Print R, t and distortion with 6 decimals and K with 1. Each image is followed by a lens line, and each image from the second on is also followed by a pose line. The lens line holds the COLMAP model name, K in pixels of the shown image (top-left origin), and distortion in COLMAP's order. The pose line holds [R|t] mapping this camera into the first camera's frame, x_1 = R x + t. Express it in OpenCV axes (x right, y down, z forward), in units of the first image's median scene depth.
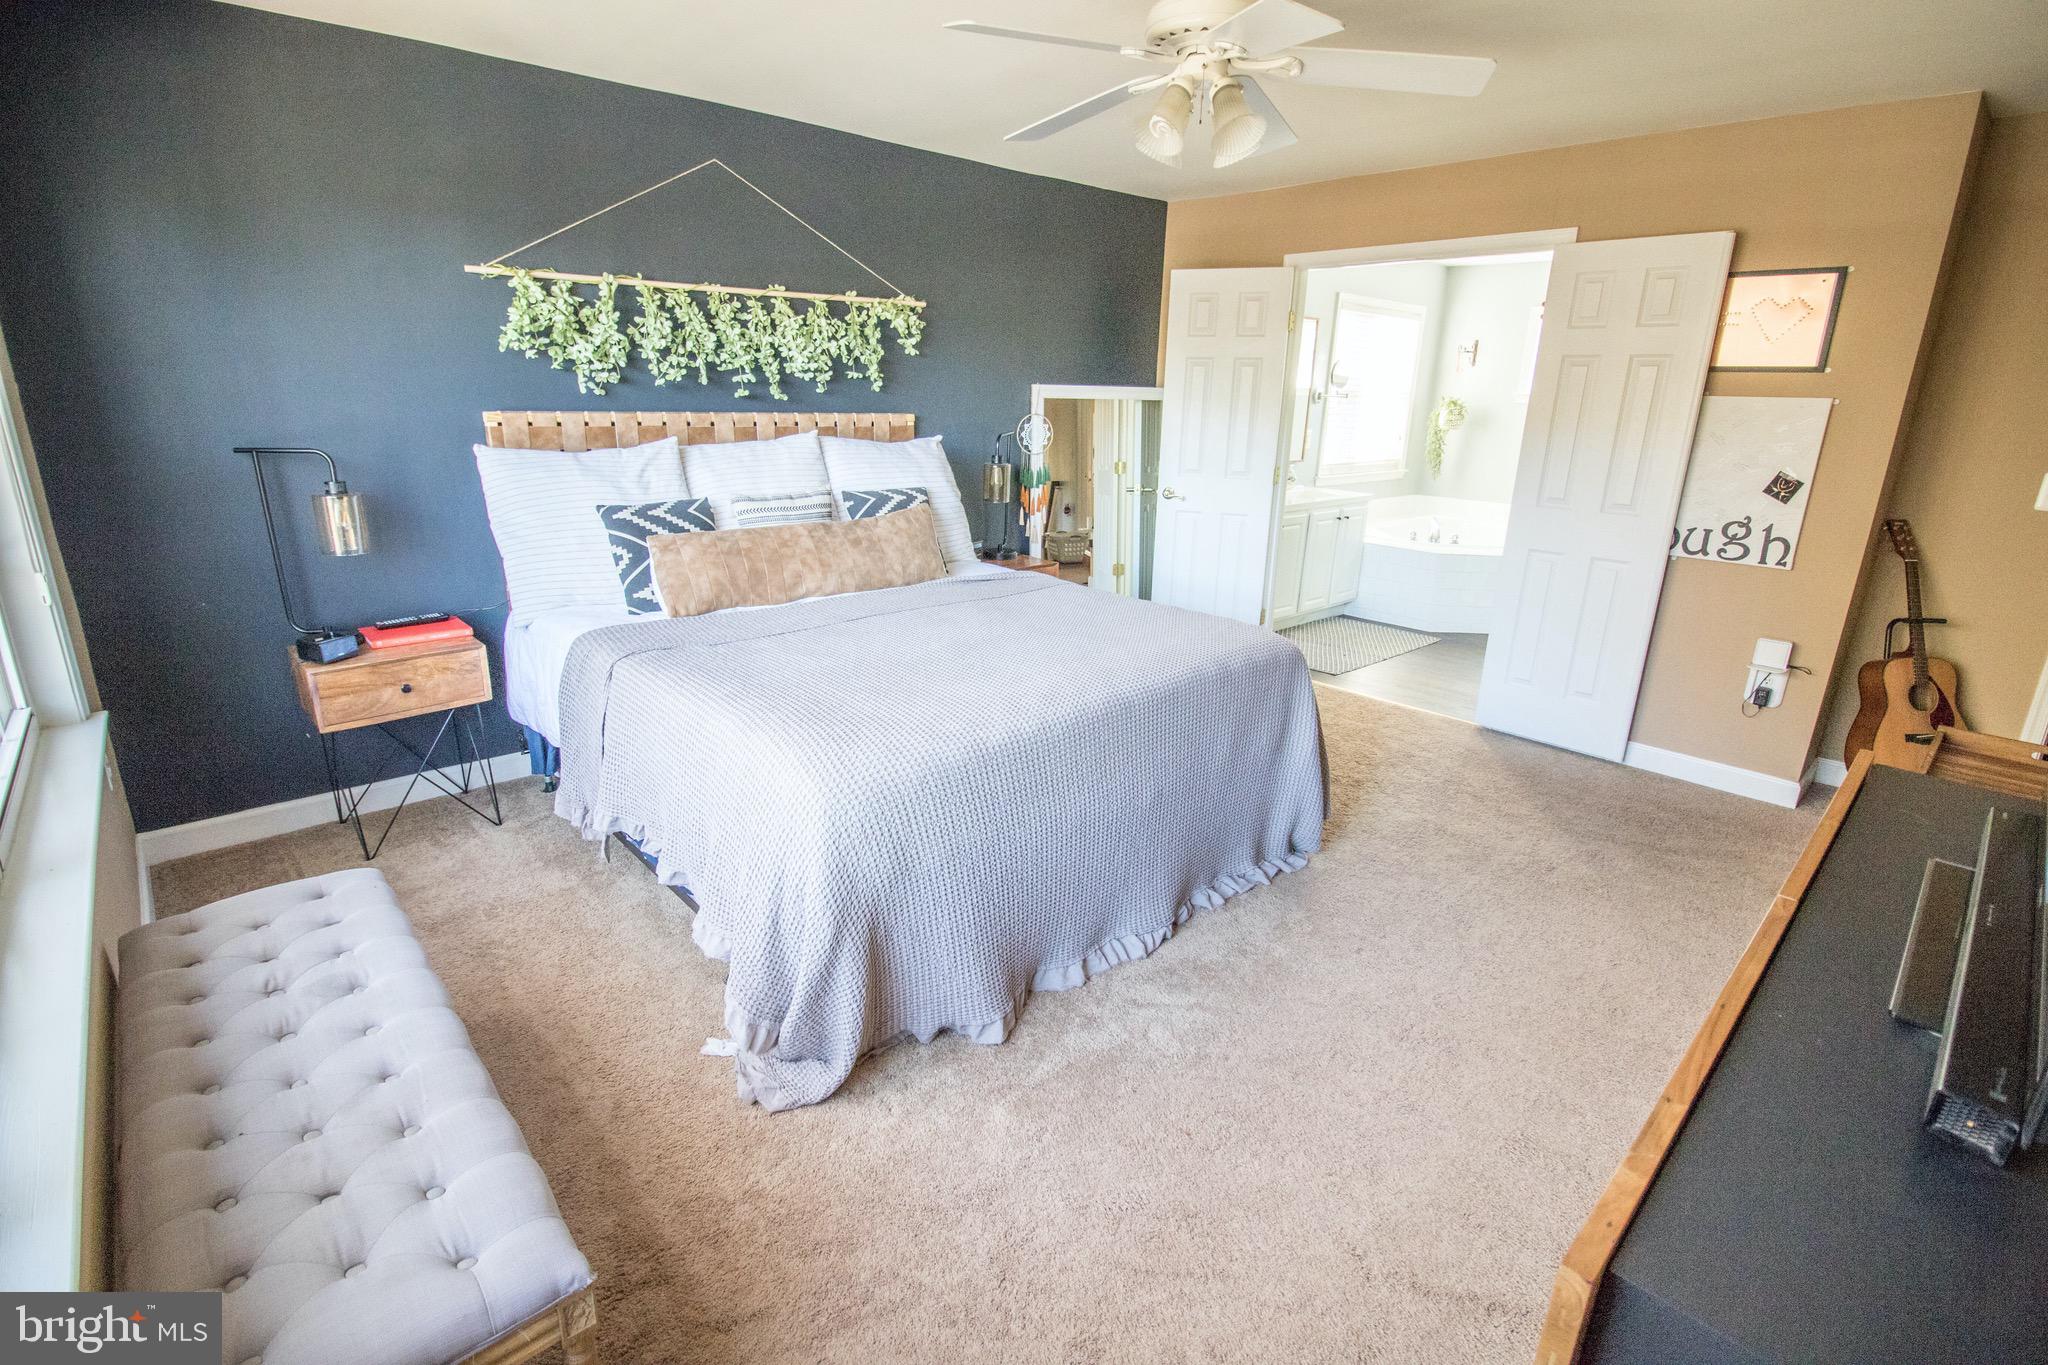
lens RADIAL K [[944.8, 0, 1025.9], [0, 944.8, 682.2], [0, 0, 1]] dist [-0.000572, -0.011296]
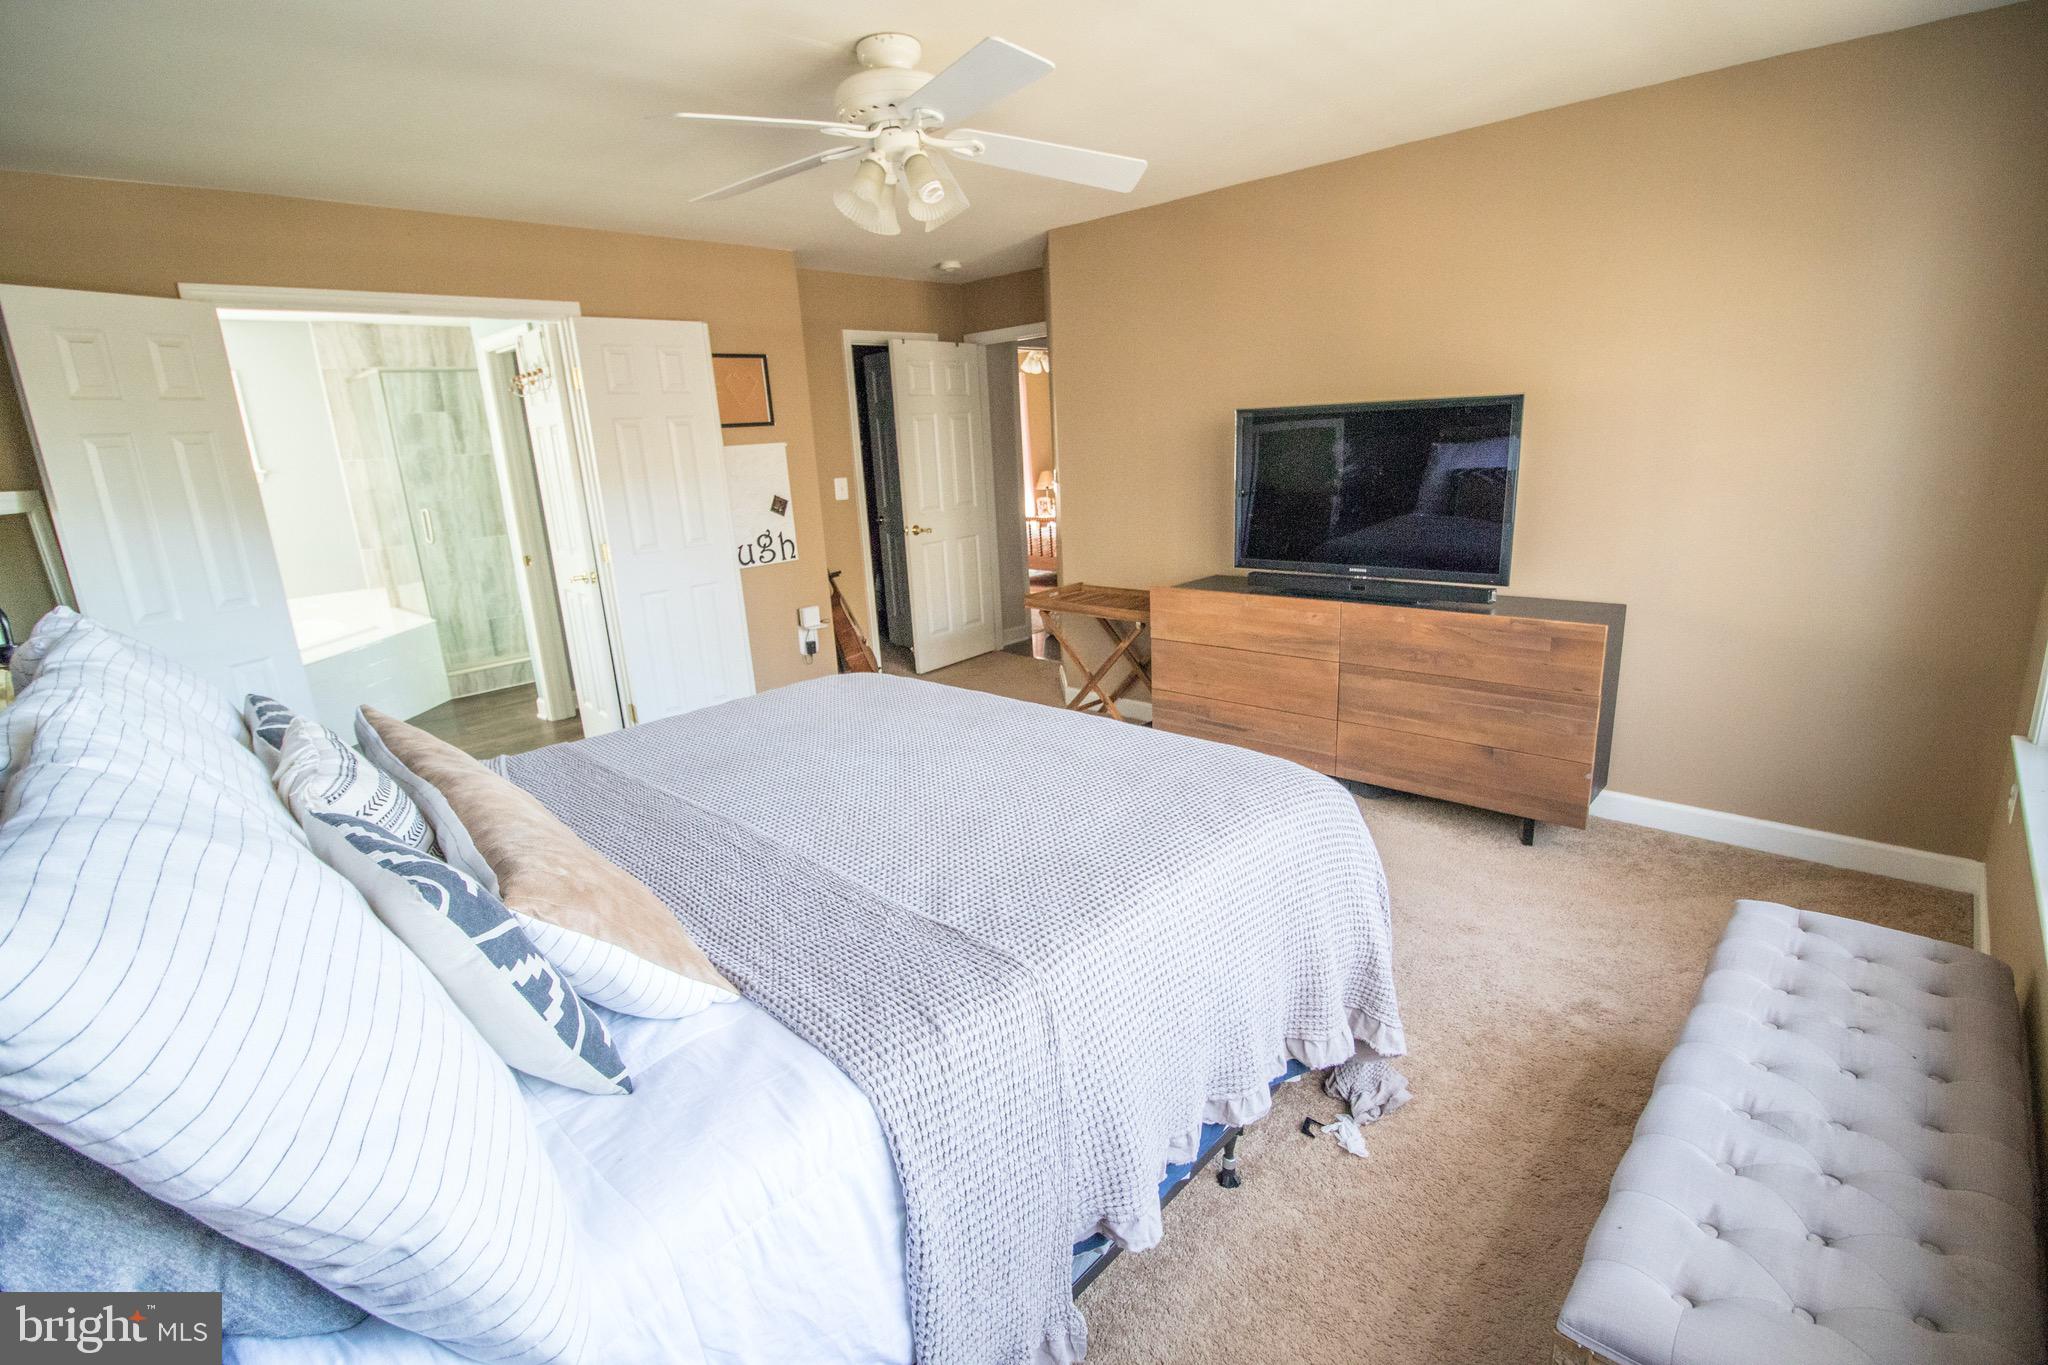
lens RADIAL K [[944.8, 0, 1027.0], [0, 944.8, 677.7], [0, 0, 1]] dist [-0.000572, -0.011296]
pose [[-0.072848, -0.262307, 0.962231, -0.653608], [0.348433, 0.897307, 0.270987, -0.225121], [-0.934499, 0.355014, 0.026029, 0.689146]]
